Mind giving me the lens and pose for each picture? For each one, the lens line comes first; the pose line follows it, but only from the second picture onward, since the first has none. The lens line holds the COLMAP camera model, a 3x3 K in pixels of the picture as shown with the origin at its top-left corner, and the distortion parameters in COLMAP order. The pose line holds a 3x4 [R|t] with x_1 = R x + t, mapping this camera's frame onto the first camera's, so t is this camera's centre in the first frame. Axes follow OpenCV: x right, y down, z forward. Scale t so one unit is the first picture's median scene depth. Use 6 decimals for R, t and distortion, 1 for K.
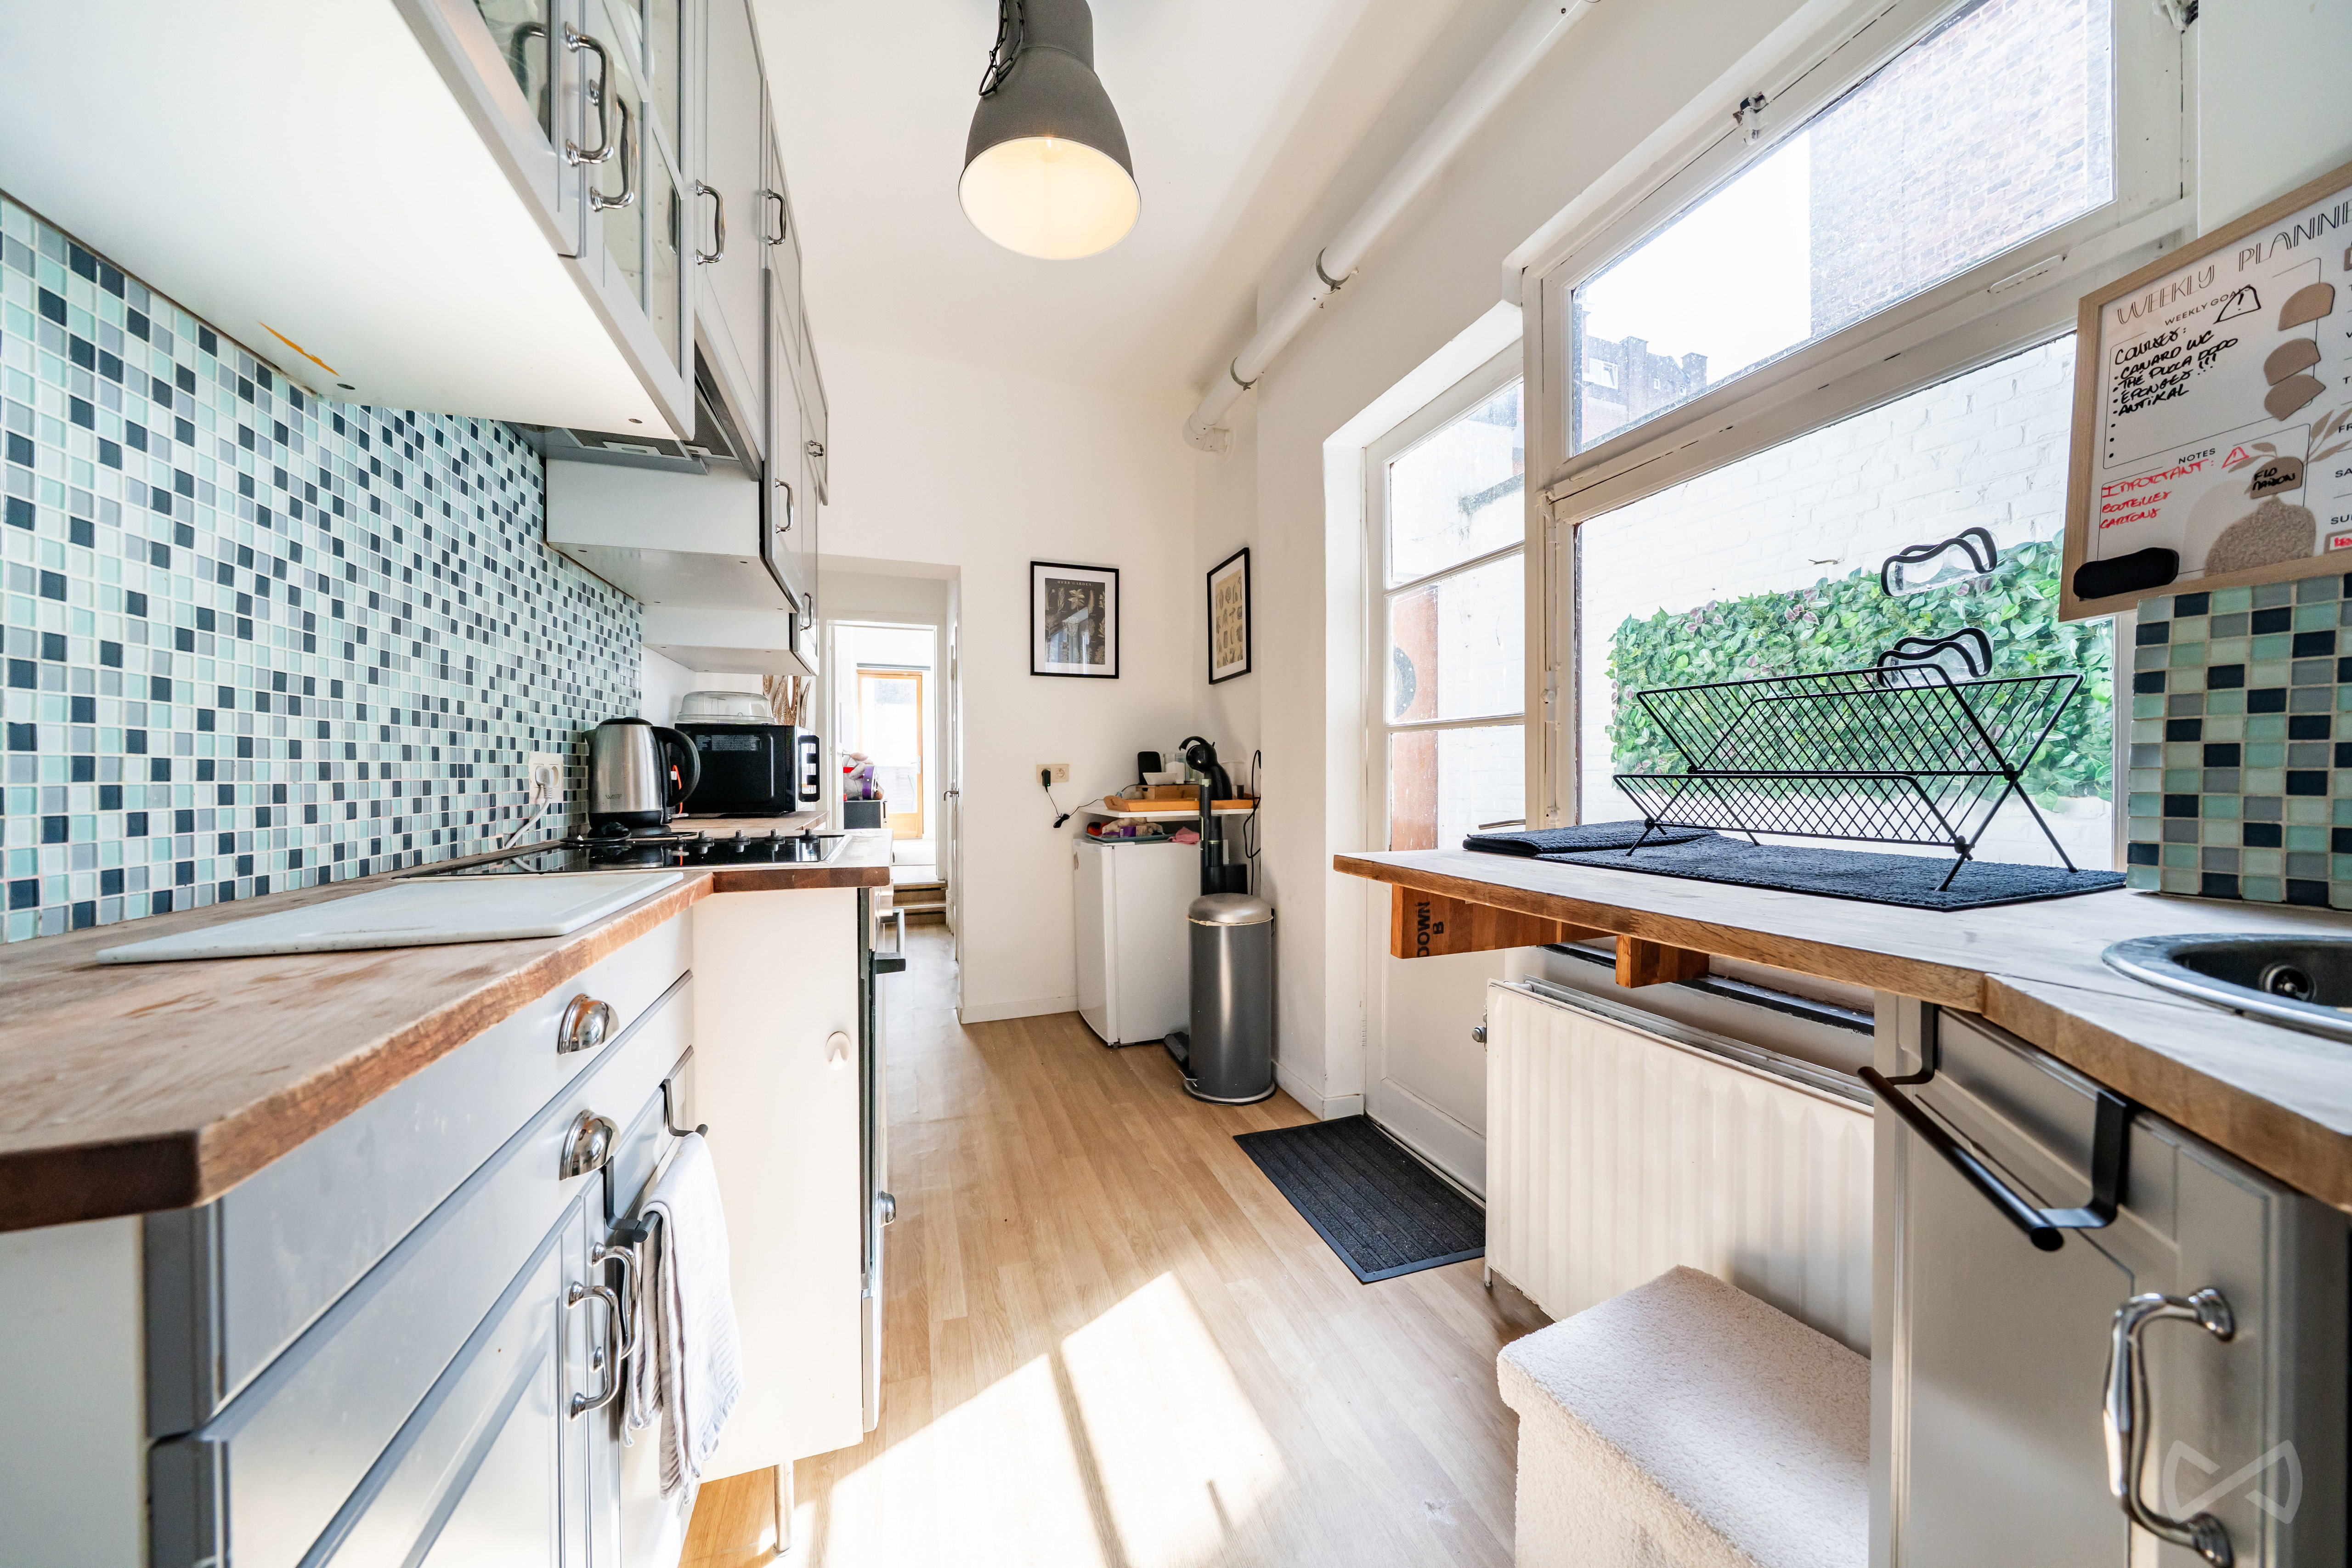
lens RADIAL K [[781.0, 0, 1172.4], [0, 781.0, 780.8], [0, 0, 1]] dist [-0.006461, -0.000057]
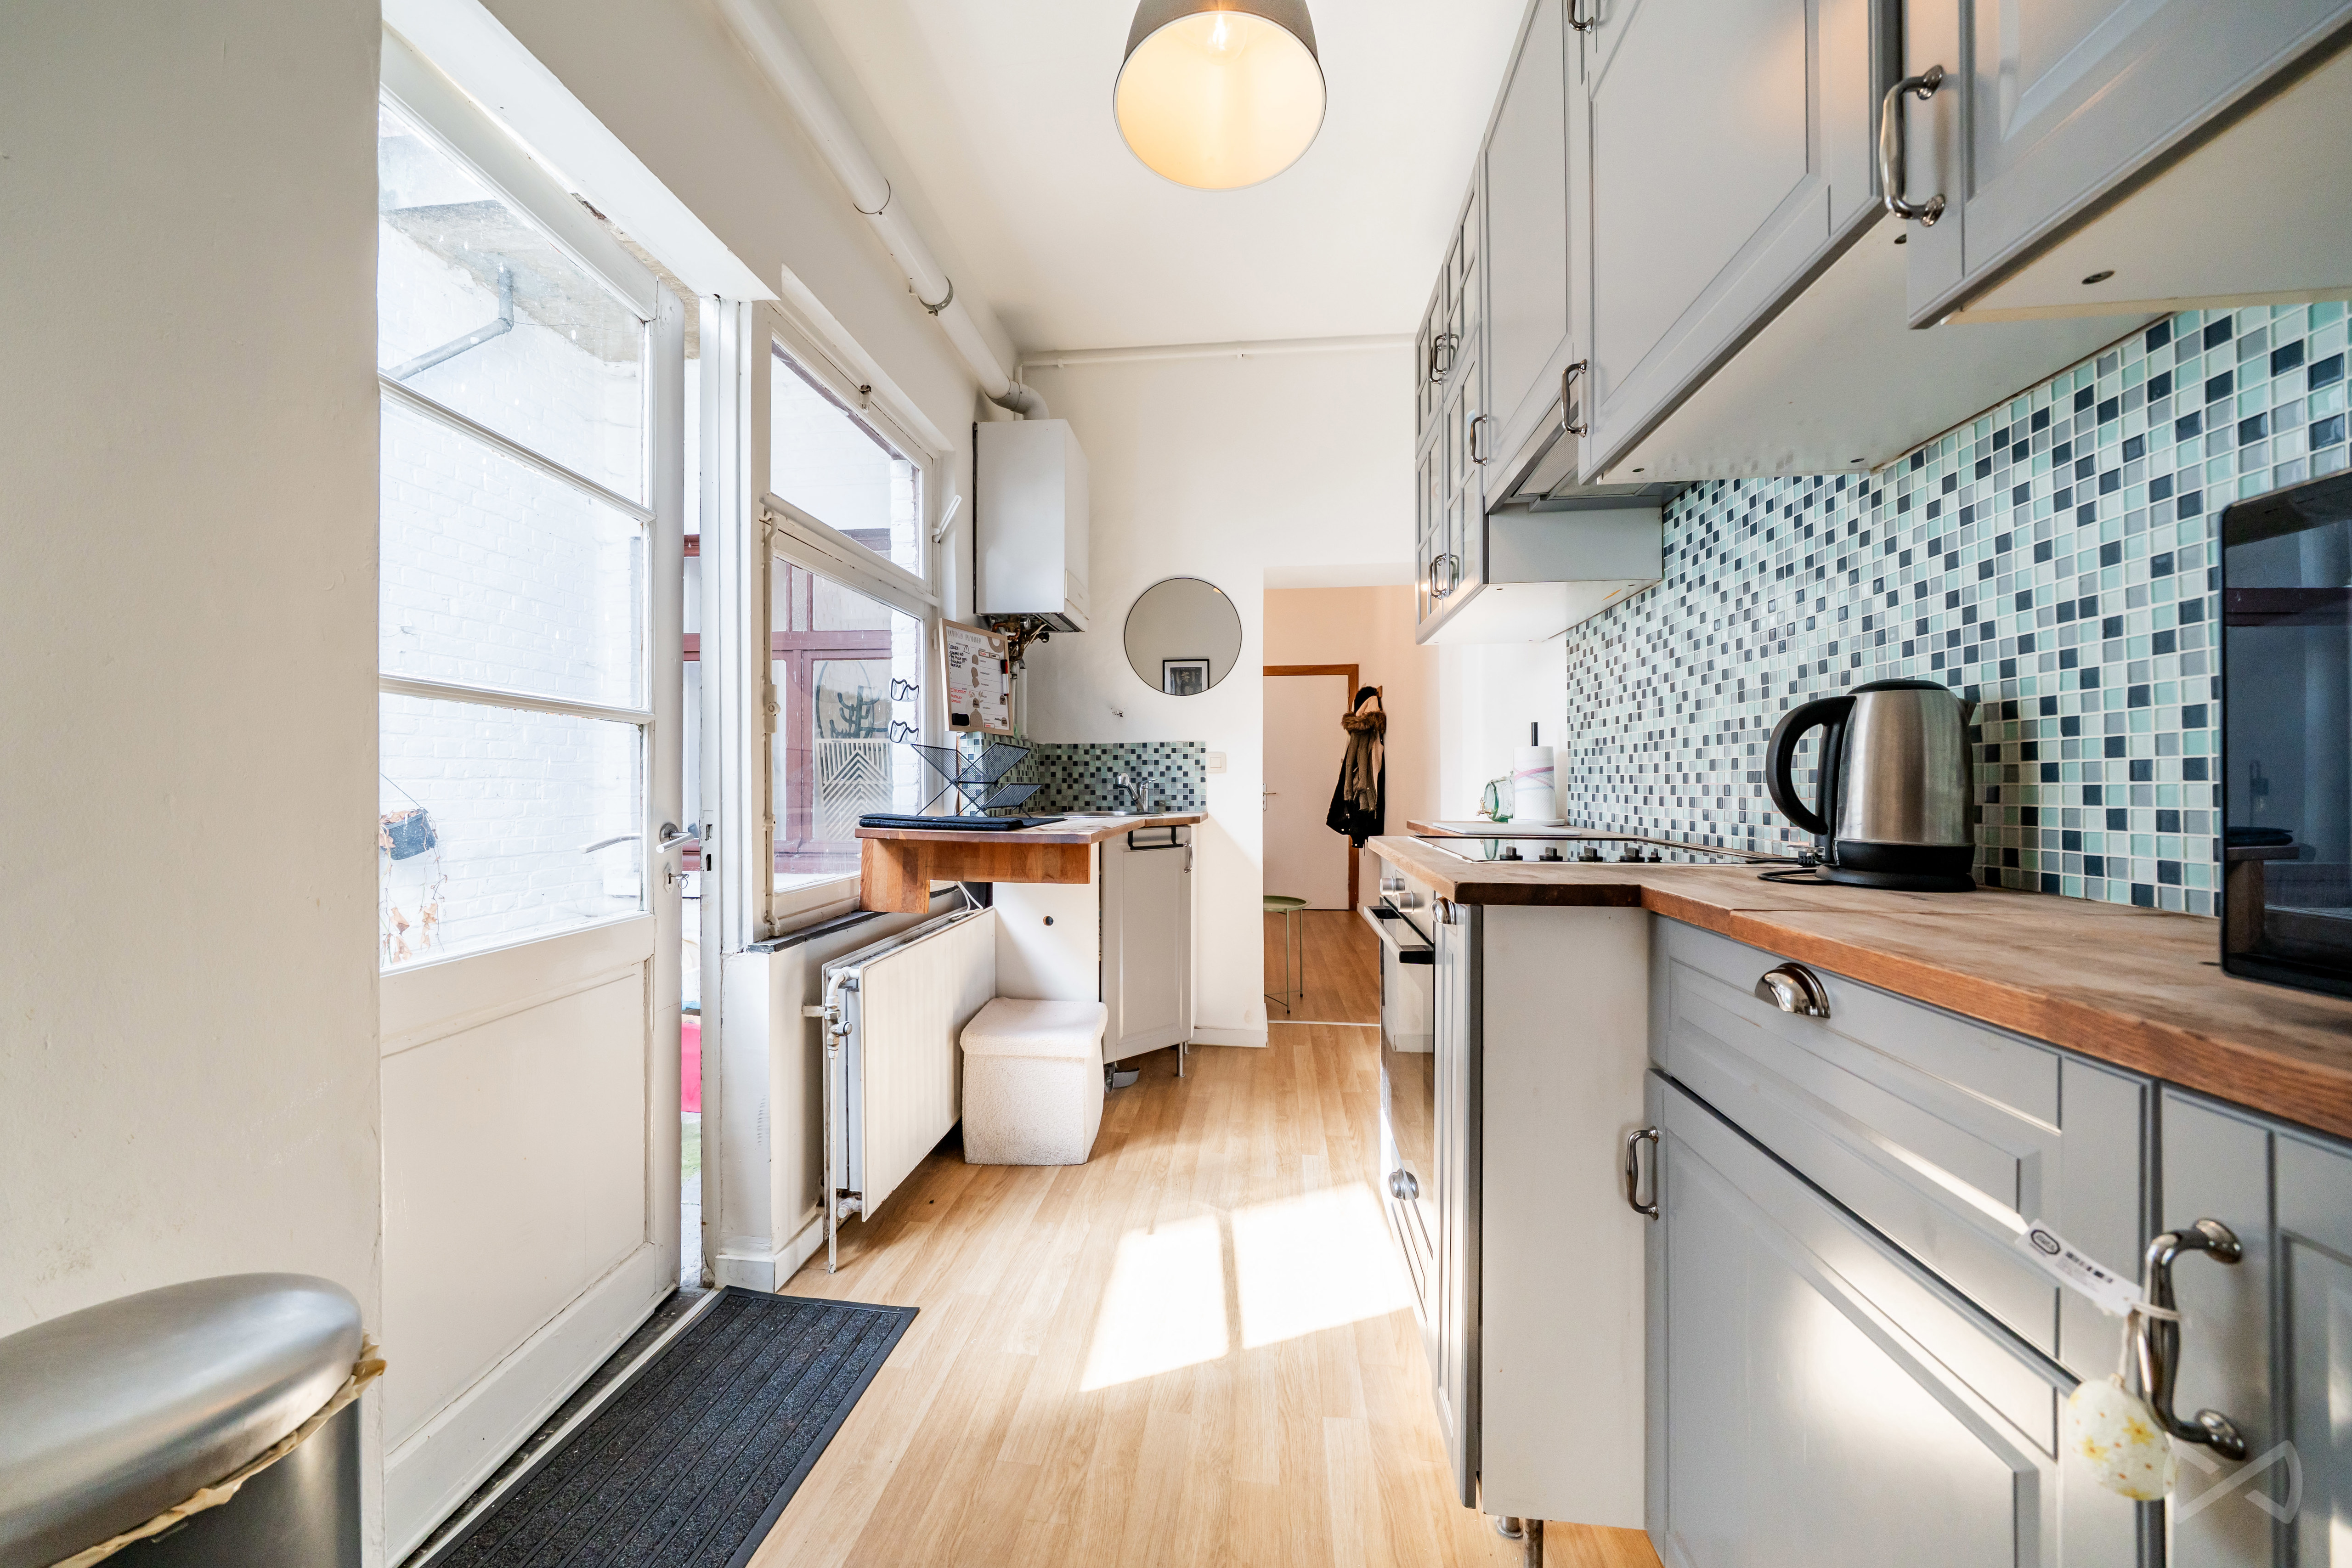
lens RADIAL K [[780.9, 0, 1170.8], [0, 780.9, 782.0], [0, 0, 1]] dist [-0.006461, -0.000057]
pose [[-0.896403, 0.003453, 0.443227, -0.816966], [0.005915, 0.999974, 0.004171, -0.019436], [-0.443201, 0.006361, -0.896400, 3.028030]]
